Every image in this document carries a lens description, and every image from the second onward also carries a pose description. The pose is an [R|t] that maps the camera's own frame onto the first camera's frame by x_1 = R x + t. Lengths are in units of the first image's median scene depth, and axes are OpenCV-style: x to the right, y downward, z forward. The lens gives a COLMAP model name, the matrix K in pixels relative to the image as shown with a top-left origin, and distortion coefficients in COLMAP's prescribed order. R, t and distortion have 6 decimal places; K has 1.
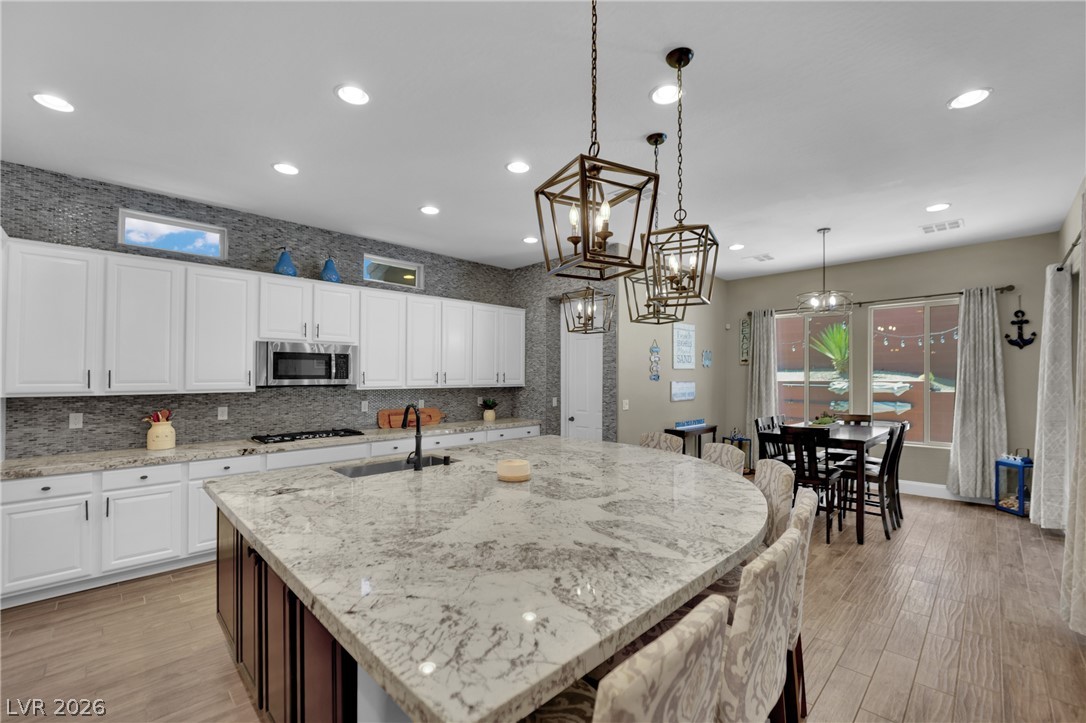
lens RADIAL K [[445.1, 0, 545.2], [0, 445.1, 364.8], [0, 0, 1]] dist [-0.019124, 0.000832]
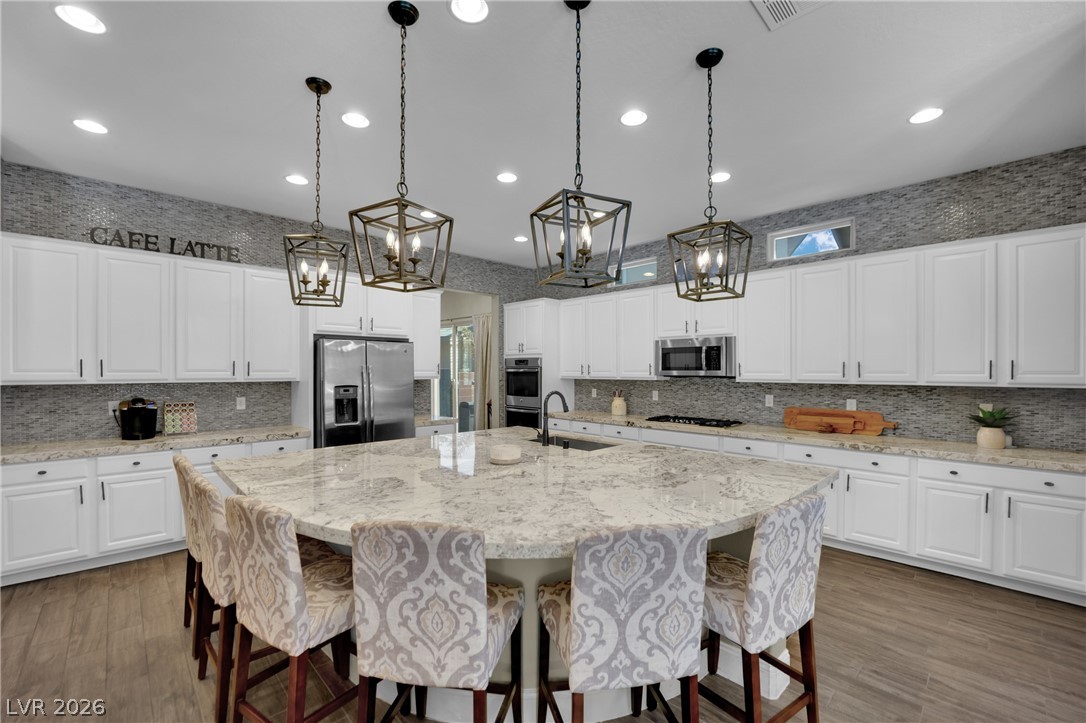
lens RADIAL K [[445.1, 0, 545.2], [0, 445.1, 364.8], [0, 0, 1]] dist [-0.019124, 0.000832]
pose [[0.000572, -0.007439, -0.999972, 0.572202], [0.027623, 0.999591, -0.007420, 0.015606], [0.999618, -0.027618, 0.000777, 0.614026]]
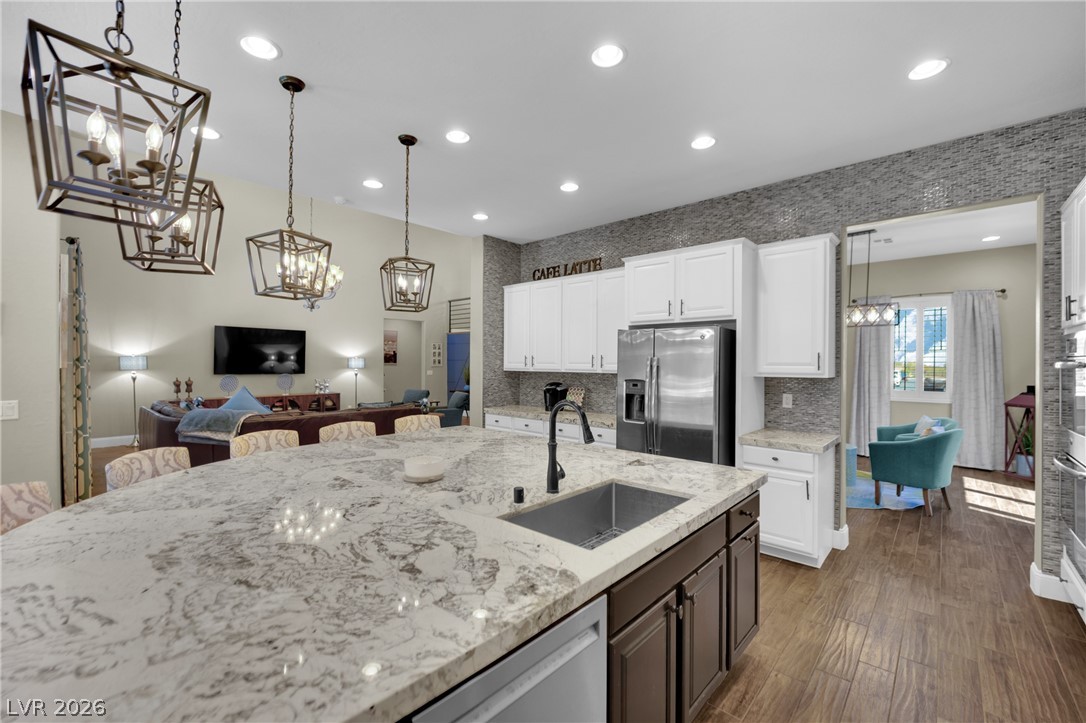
lens RADIAL K [[455.6, 0, 533.6], [0, 455.6, 354.3], [0, 0, 1]] dist [-0.003791, -0.000141]
pose [[-0.999047, -0.010217, -0.042436, -0.161825], [-0.008366, 0.999015, -0.043568, 0.029193], [0.042839, -0.043172, -0.998149, 1.071326]]
